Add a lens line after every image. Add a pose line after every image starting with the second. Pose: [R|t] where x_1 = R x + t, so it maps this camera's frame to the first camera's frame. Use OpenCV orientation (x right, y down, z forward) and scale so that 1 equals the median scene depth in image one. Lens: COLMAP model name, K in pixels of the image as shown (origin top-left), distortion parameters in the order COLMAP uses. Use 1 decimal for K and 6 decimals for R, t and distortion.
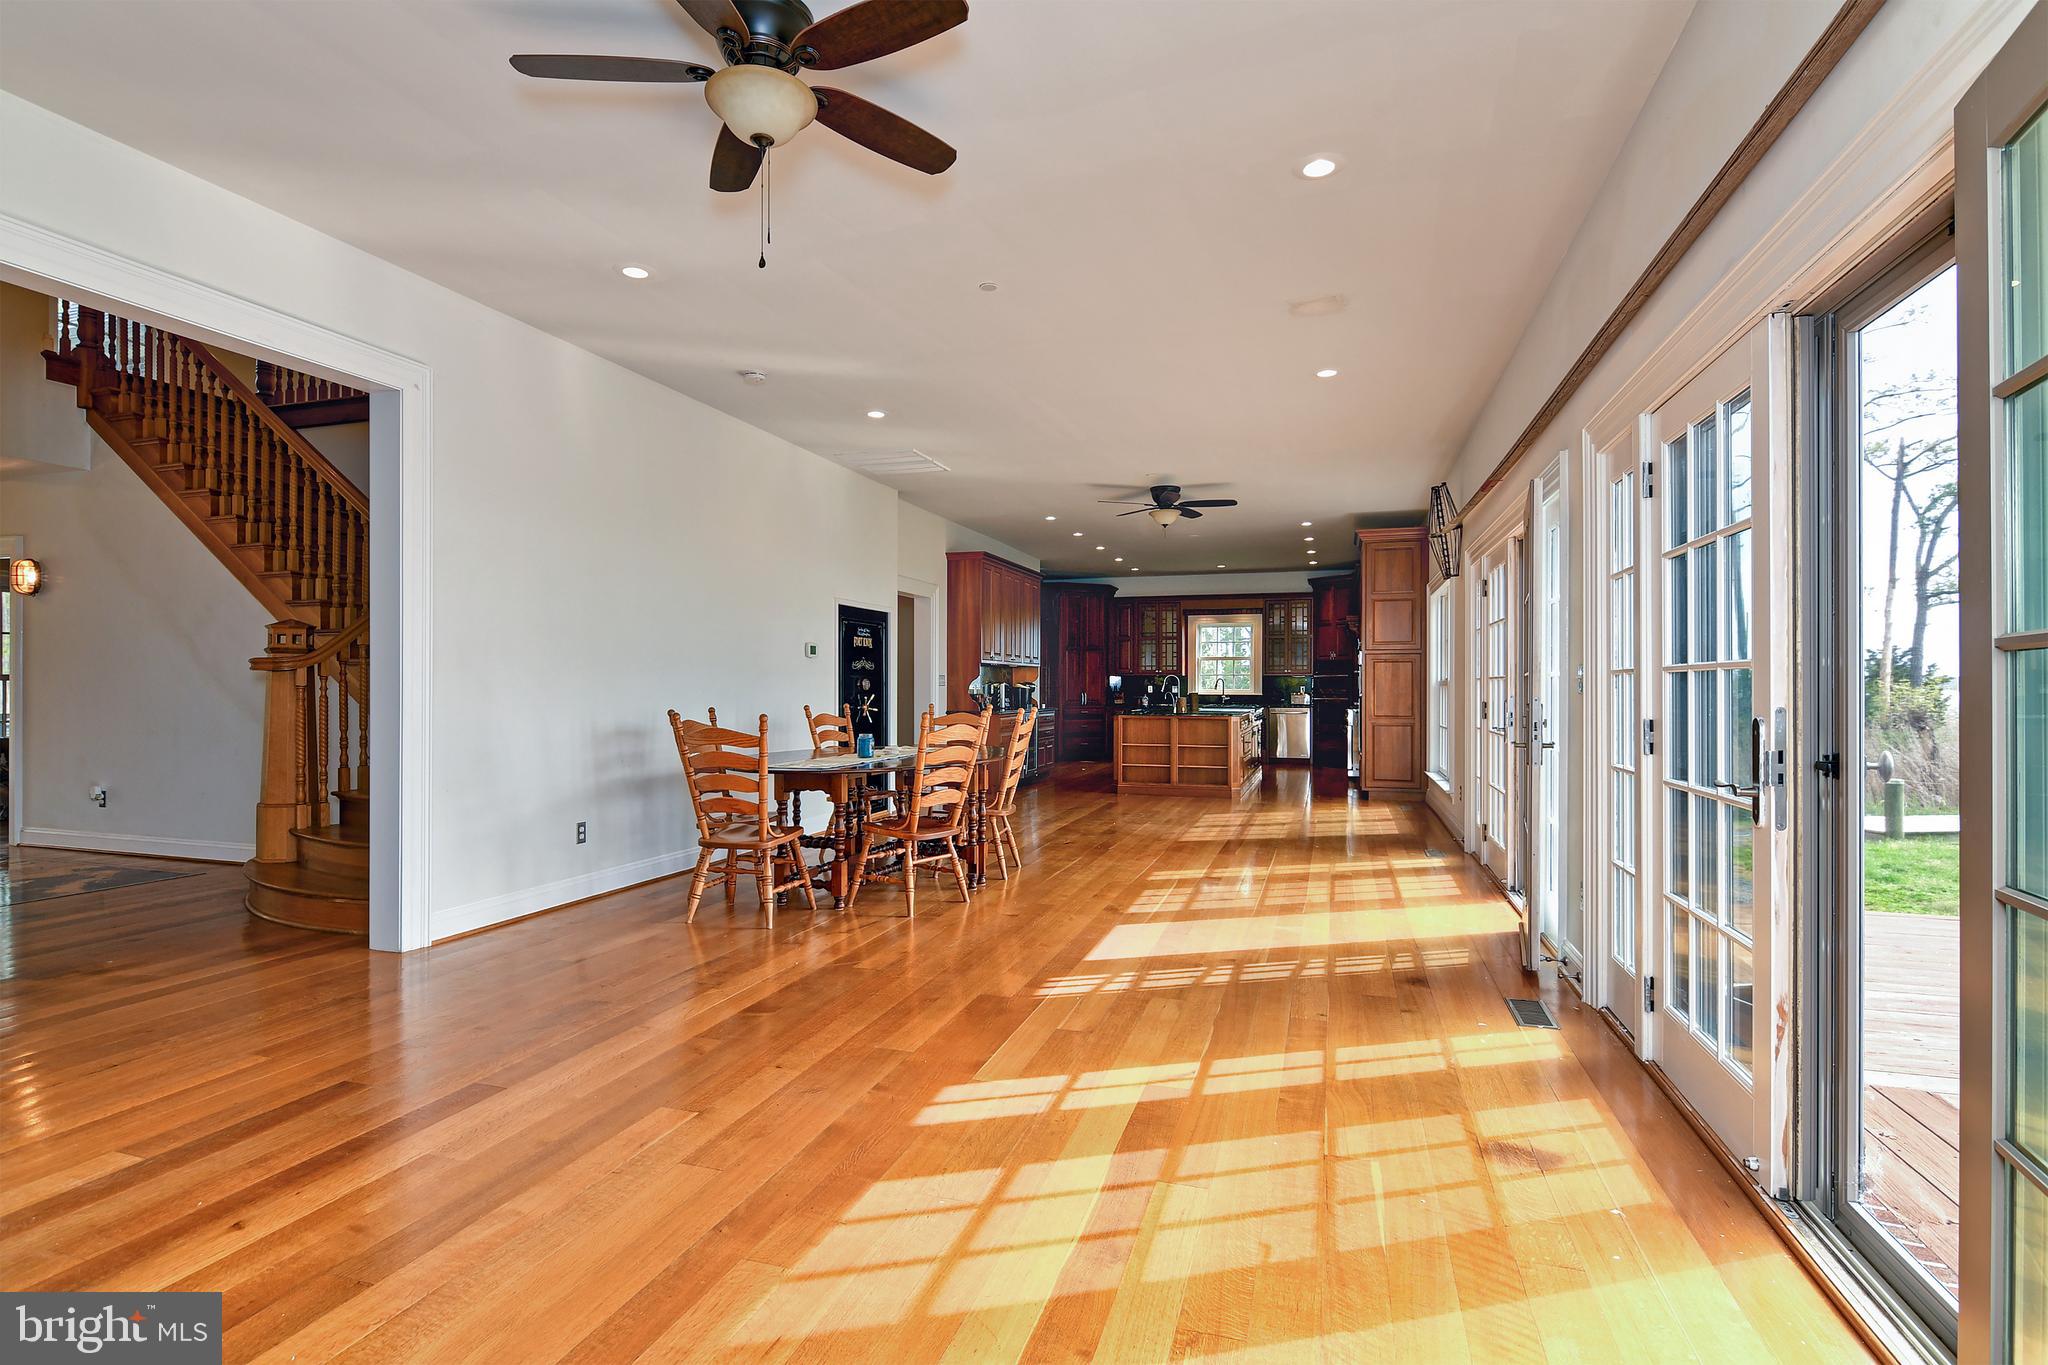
lens RADIAL K [[999.8, 0, 1016.8], [0, 999.8, 683.1], [0, 0, 1]] dist [-0.016683, -0.001384]
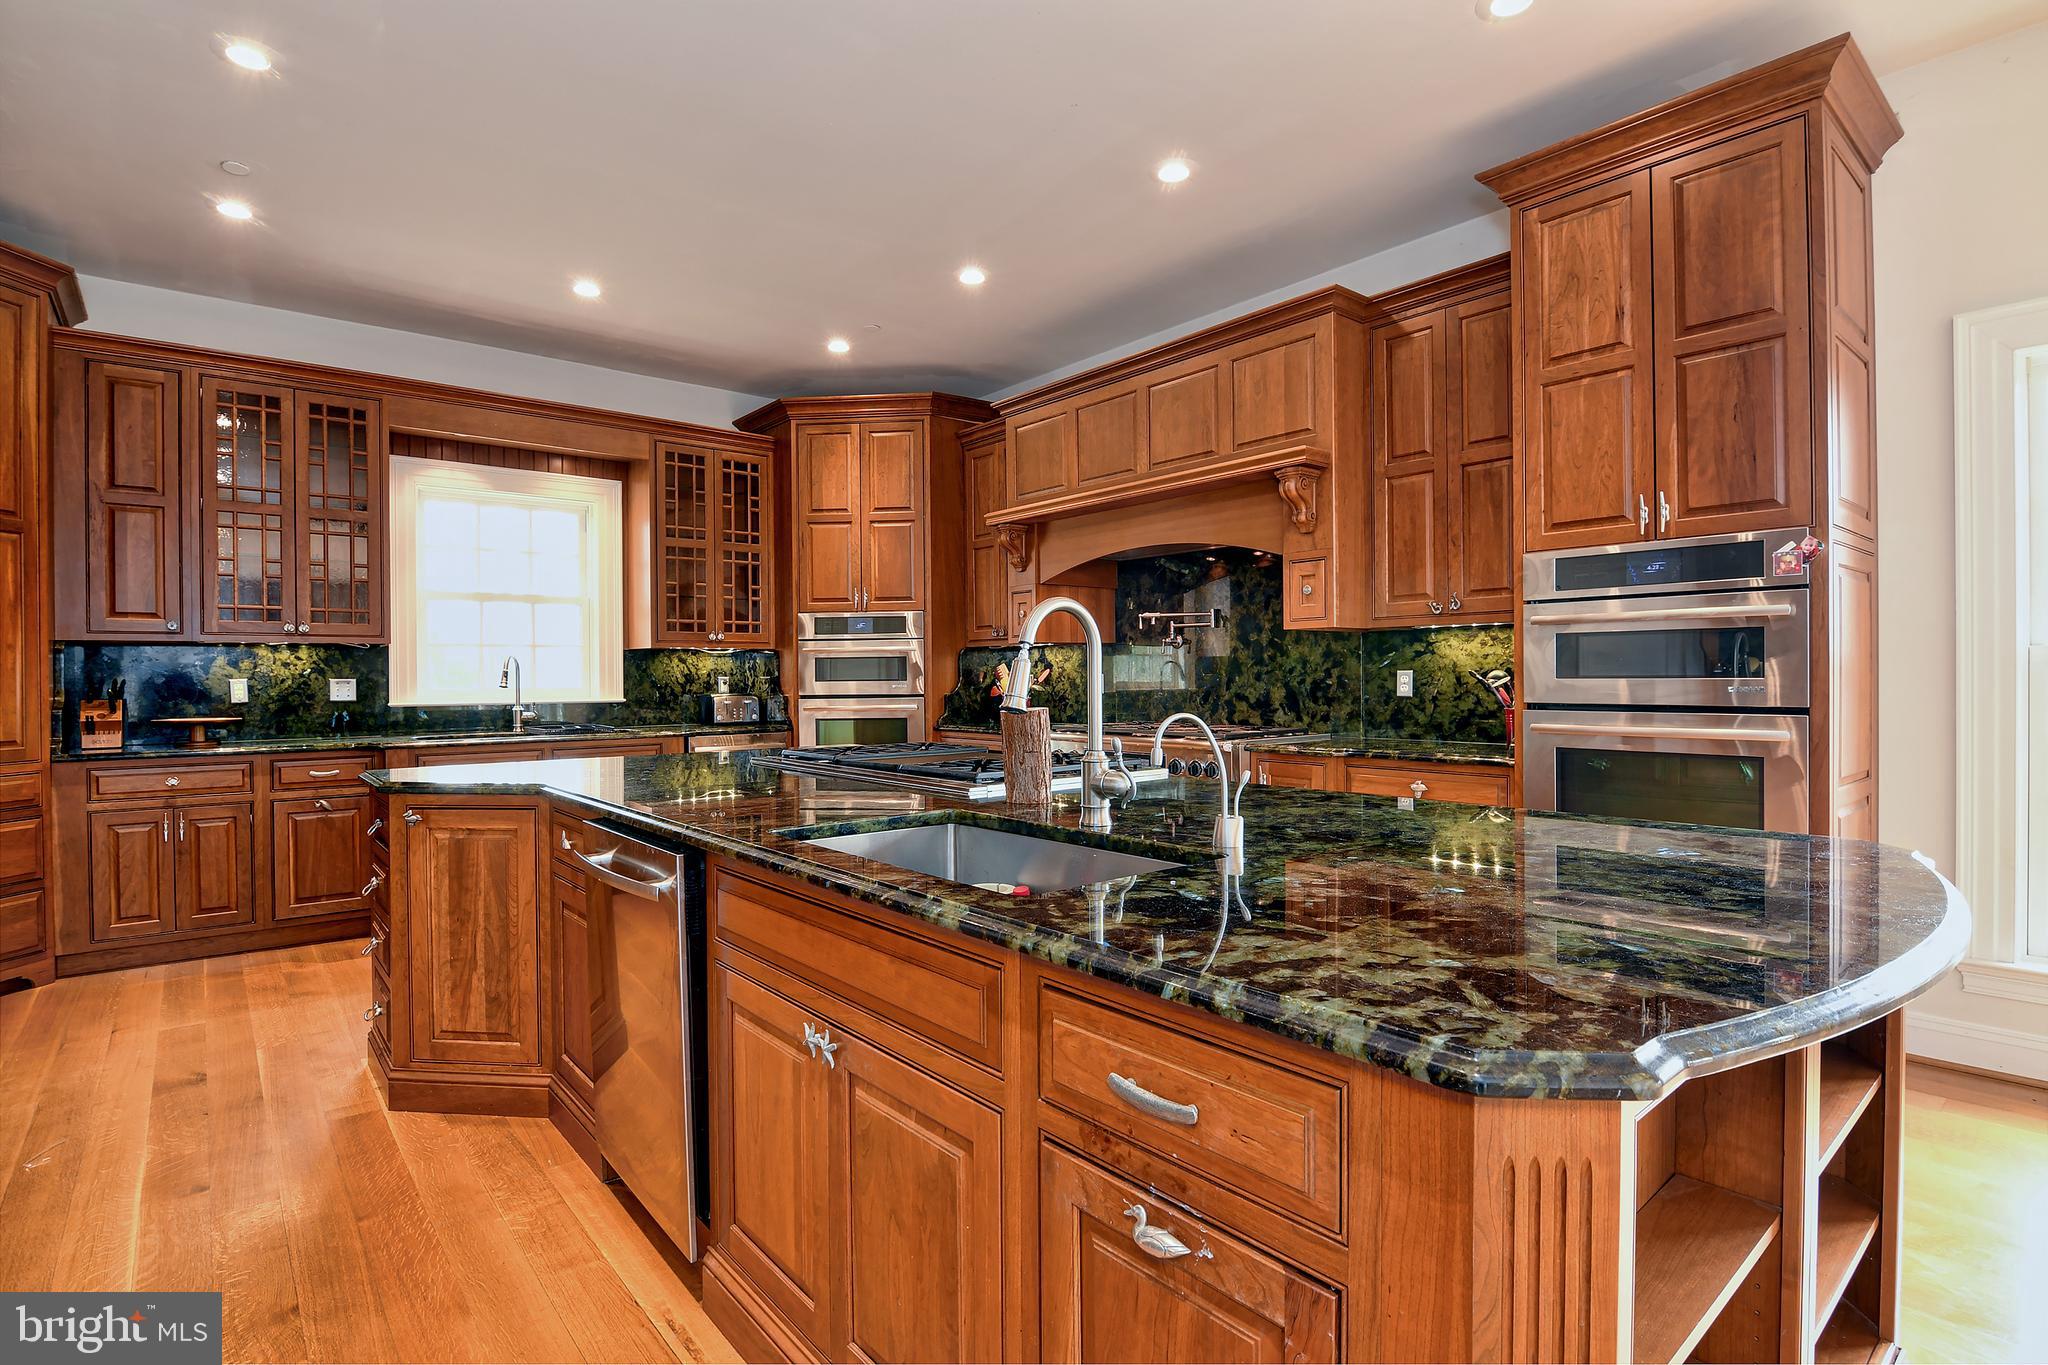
lens RADIAL K [[999.8, 0, 1016.8], [0, 999.8, 683.1], [0, 0, 1]] dist [-0.016683, -0.001384]
pose [[0.538317, -0.009036, 0.842694, 0.018529], [0.005335, 0.999959, 0.007315, 0.002743], [-0.842726, 0.000558, 0.538343, 0.675790]]
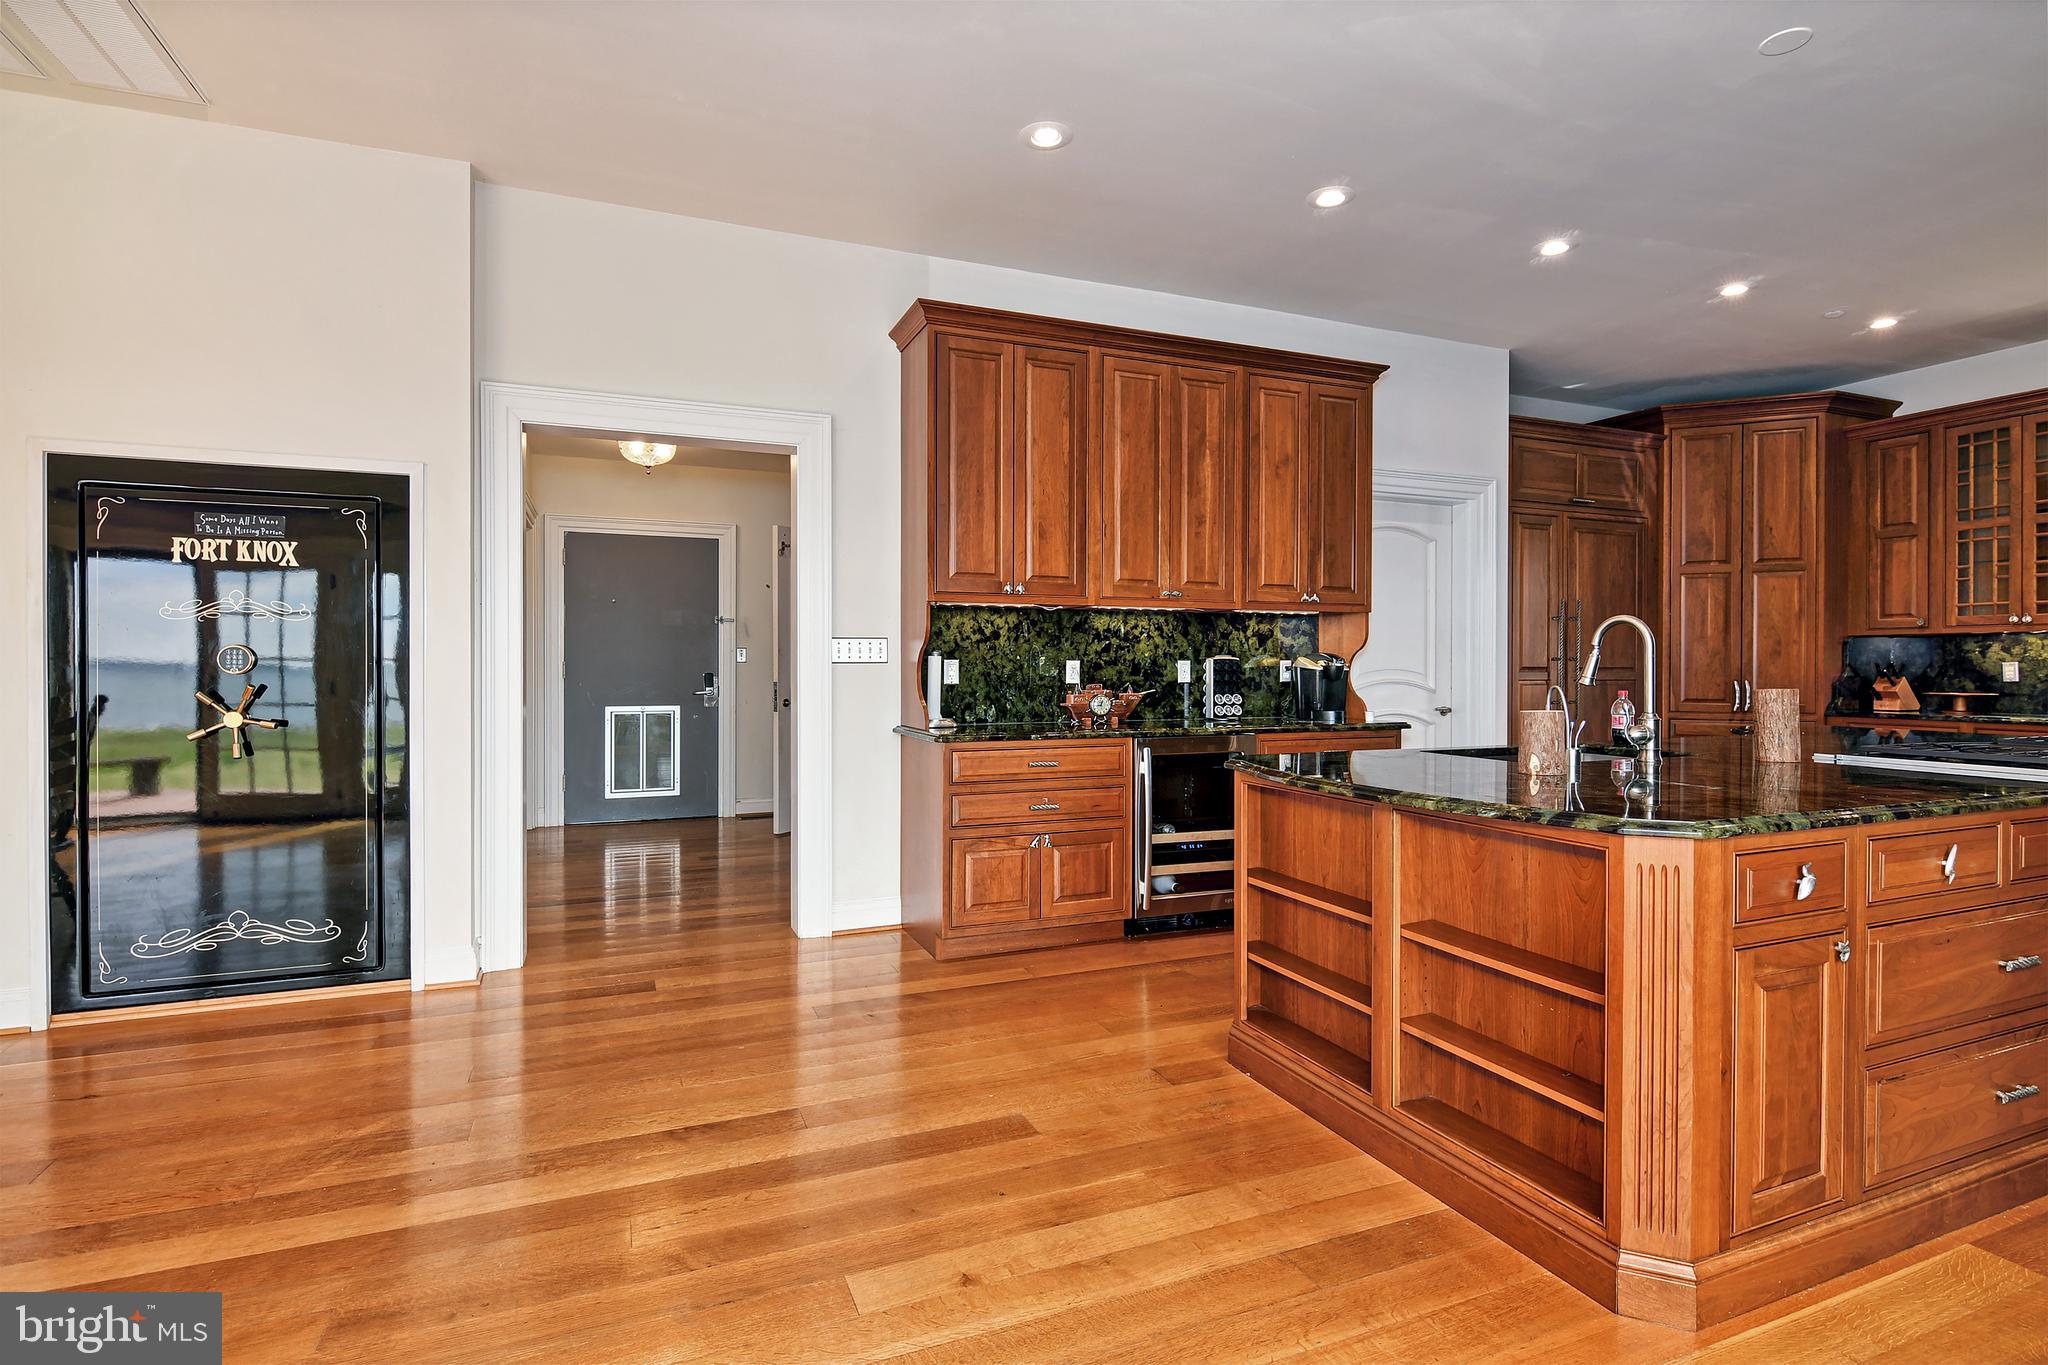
lens RADIAL K [[1003.1, 0, 1002.2], [0, 1003.1, 670.6], [0, 0, 1]] dist [0.030380, -0.020106]
pose [[0.625024, 0.005767, -0.780584, 0.192086], [-0.000606, 0.999976, 0.006902, 0.003111], [0.780606, -0.003841, 0.625012, 0.527676]]
